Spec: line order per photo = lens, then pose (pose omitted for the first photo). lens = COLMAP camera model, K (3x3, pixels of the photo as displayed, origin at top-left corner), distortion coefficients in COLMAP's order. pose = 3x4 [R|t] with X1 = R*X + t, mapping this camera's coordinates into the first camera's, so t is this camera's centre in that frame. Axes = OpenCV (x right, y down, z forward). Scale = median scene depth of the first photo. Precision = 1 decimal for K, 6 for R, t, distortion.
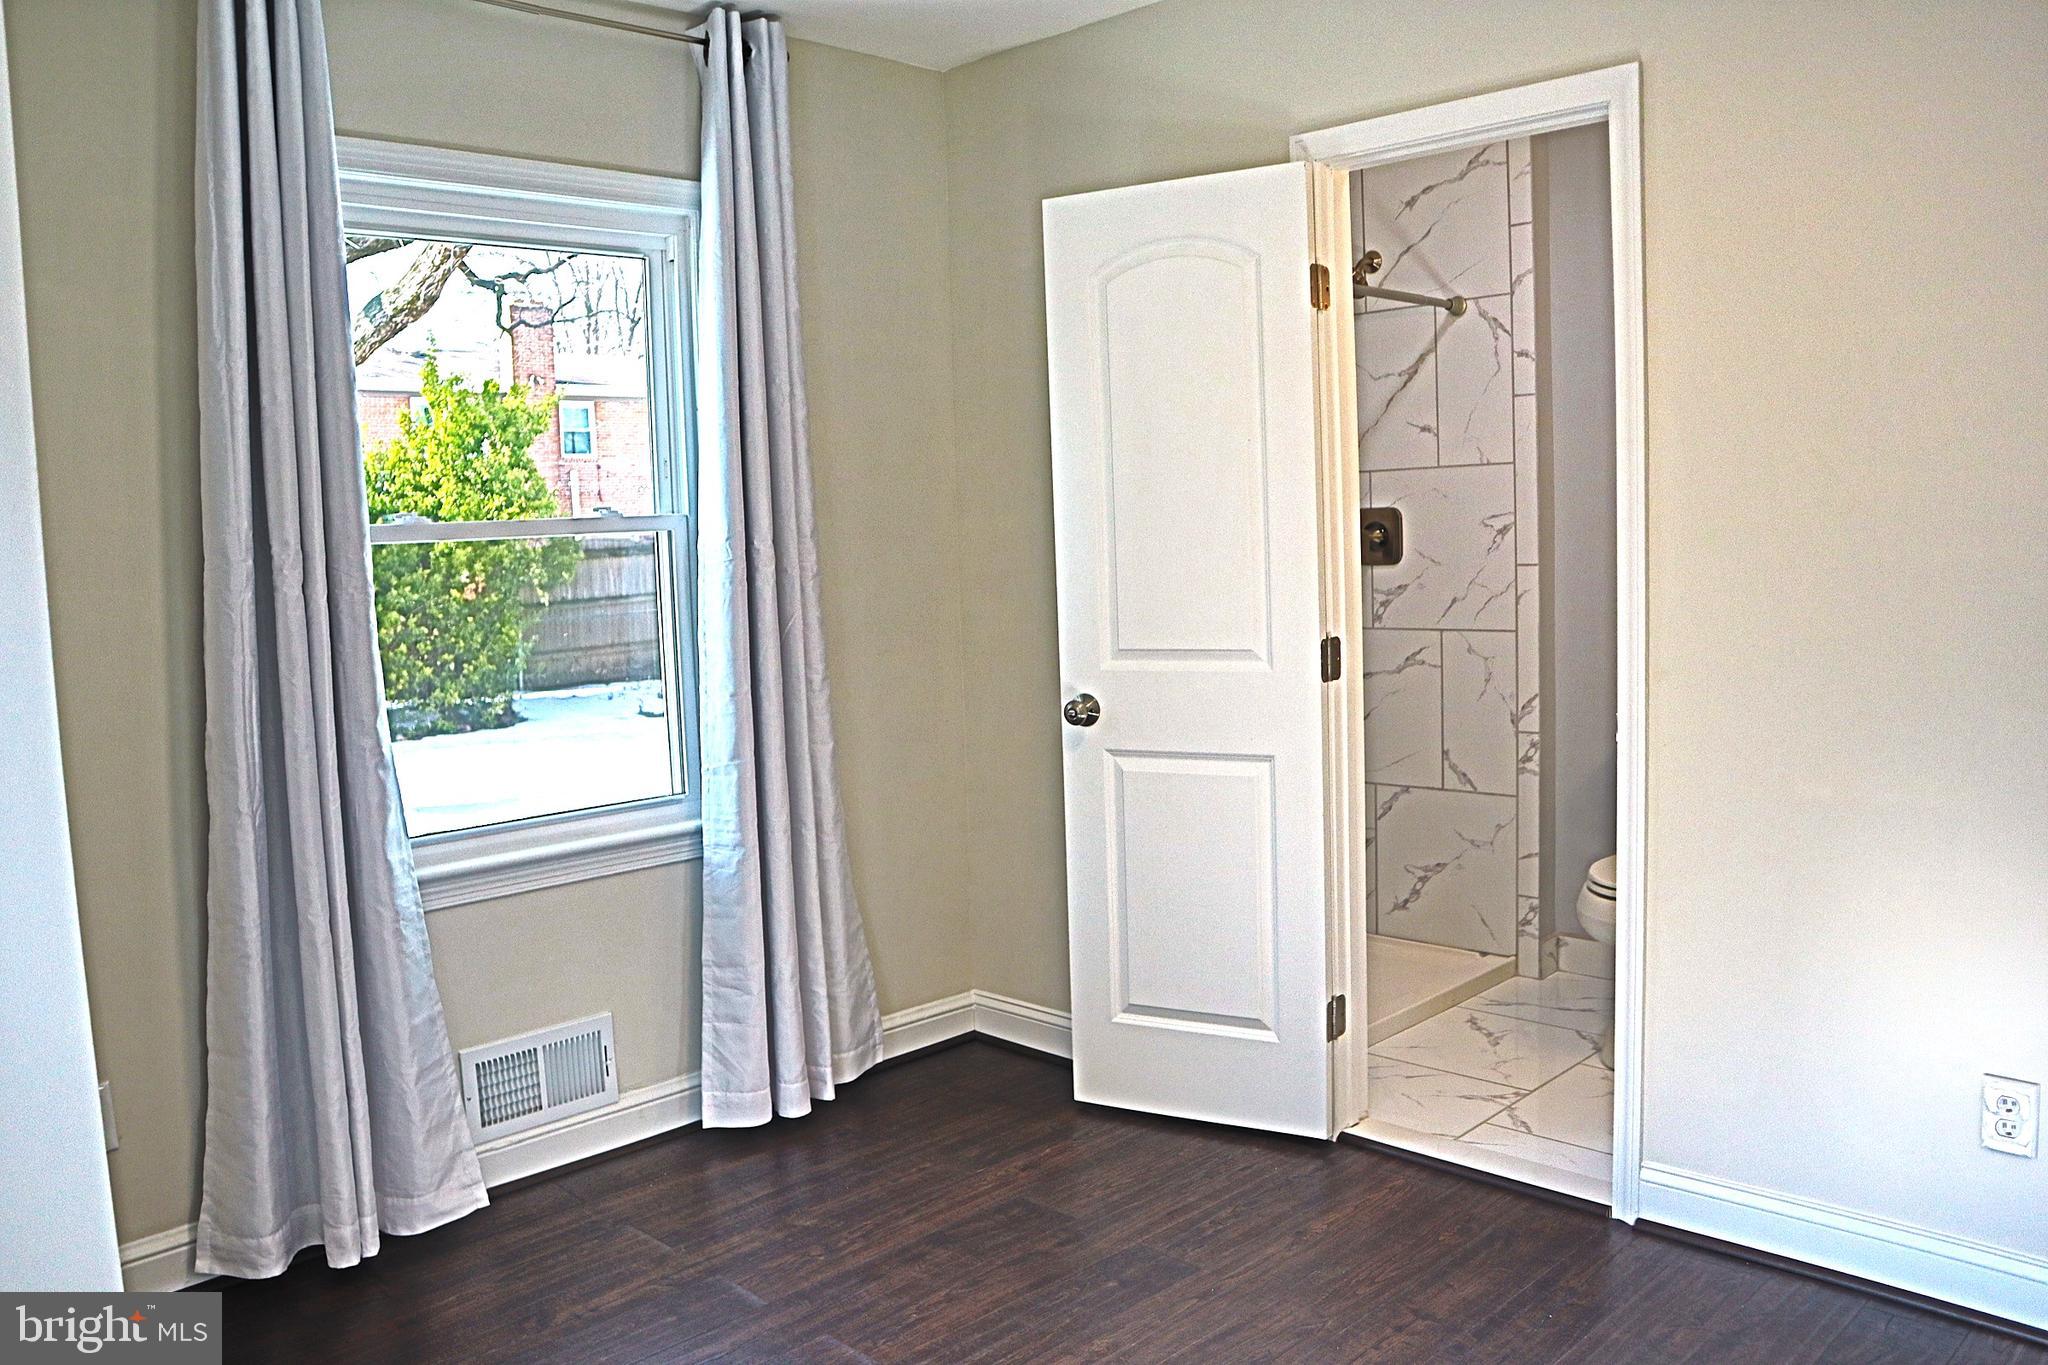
lens RADIAL K [[1578.8, 0, 1024.0], [0, 1578.8, 682.5], [0, 0, 1]] dist [-0.112746, 0.009419]
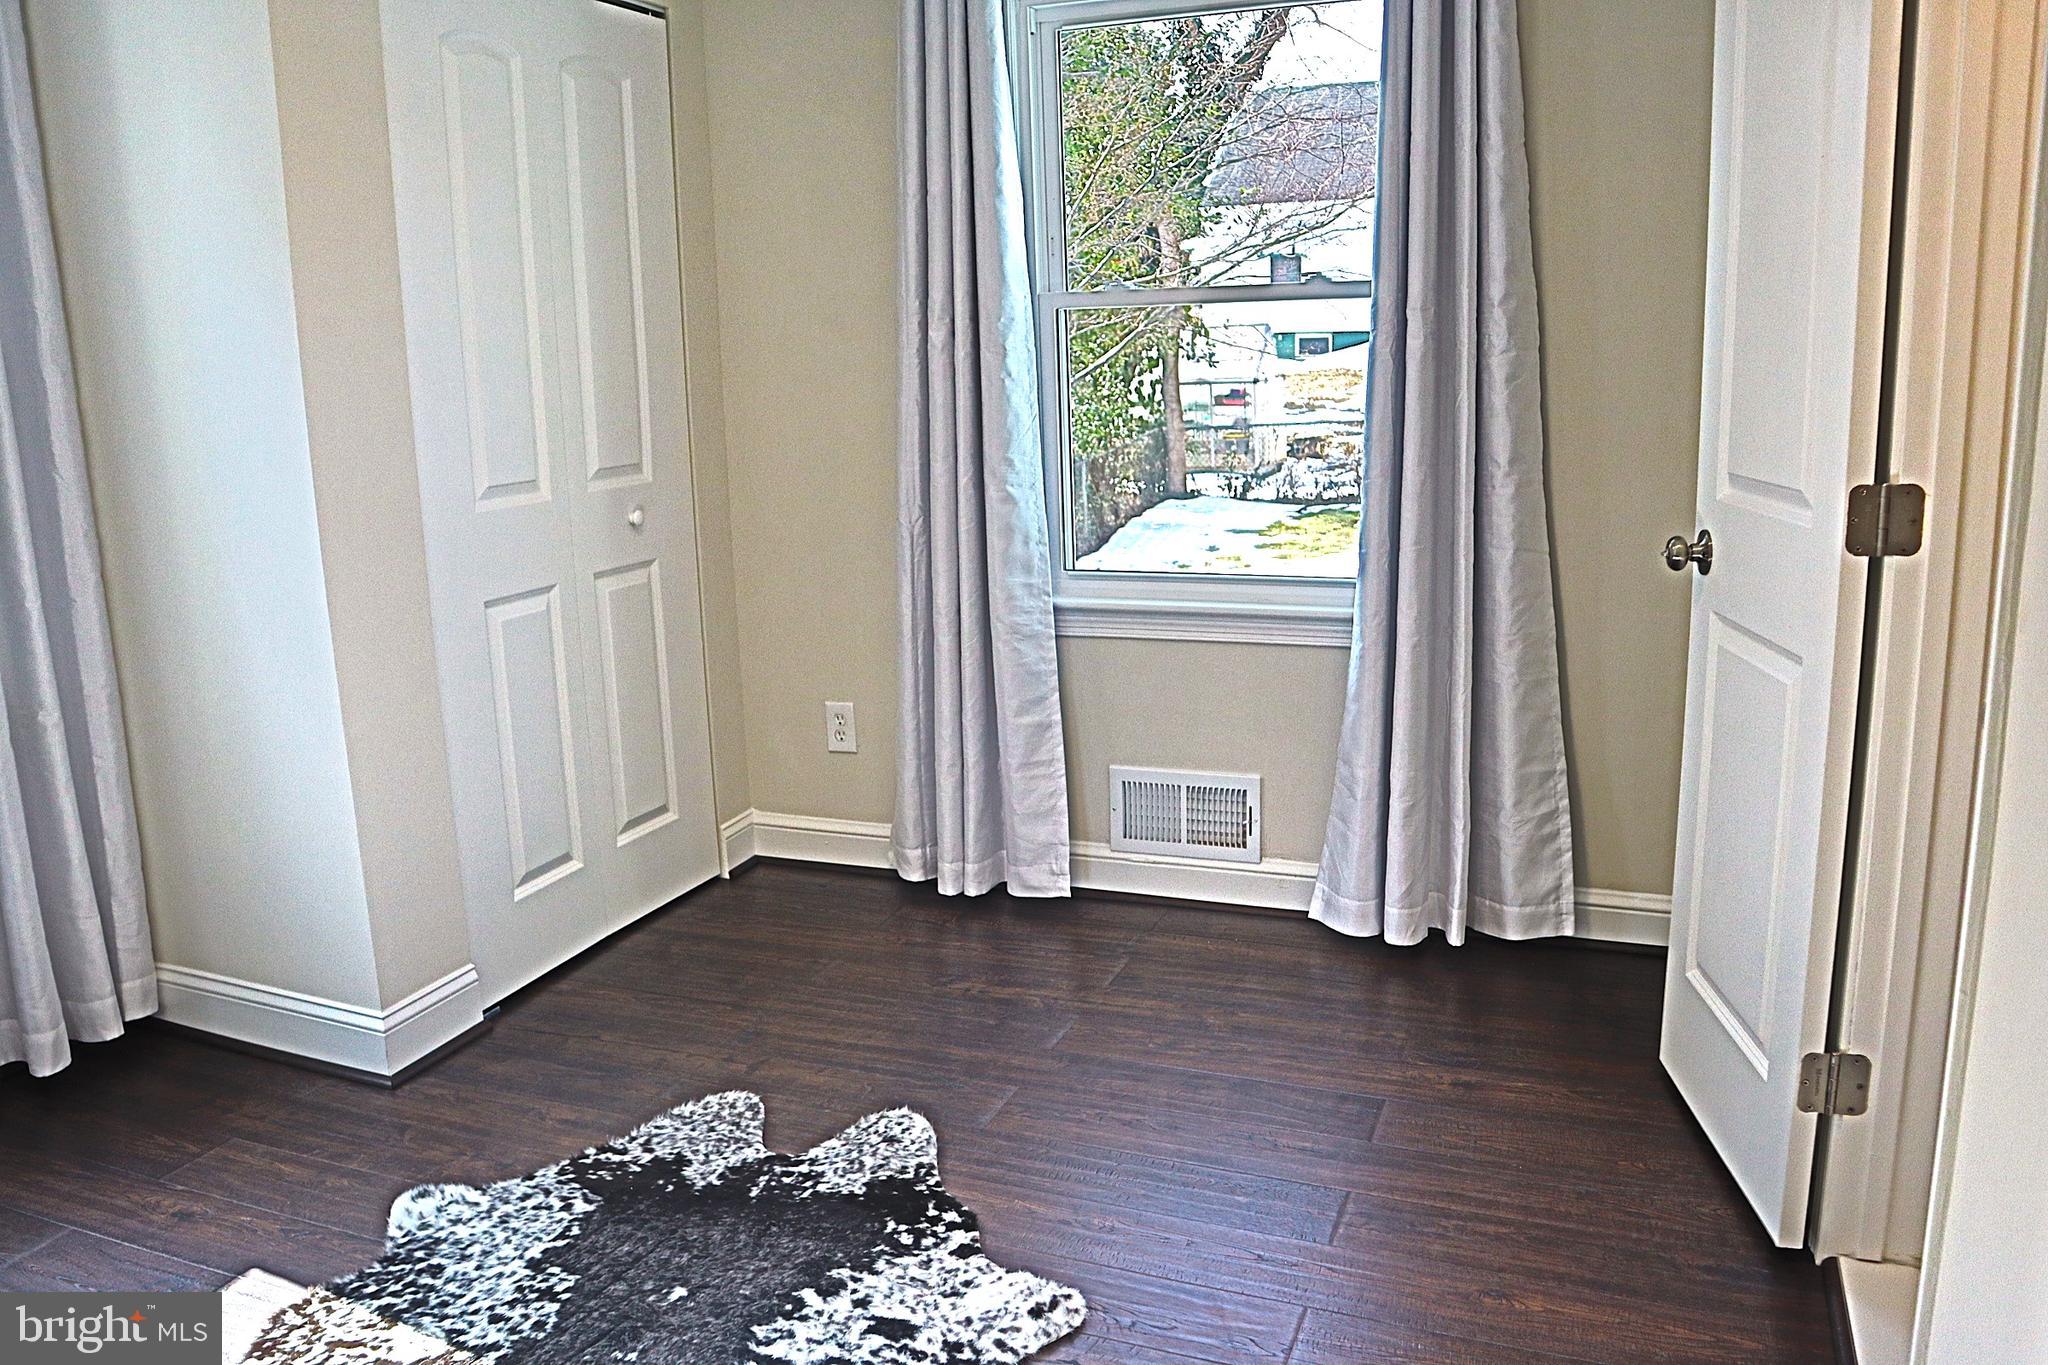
lens RADIAL K [[1578.8, 0, 1024.0], [0, 1578.8, 682.5], [0, 0, 1]] dist [-0.112746, 0.009419]
pose [[0.386945, 0.215153, -0.896651, 0.584444], [-0.070739, 0.976459, 0.203776, -0.047711], [0.919386, -0.015422, 0.393055, 0.450211]]
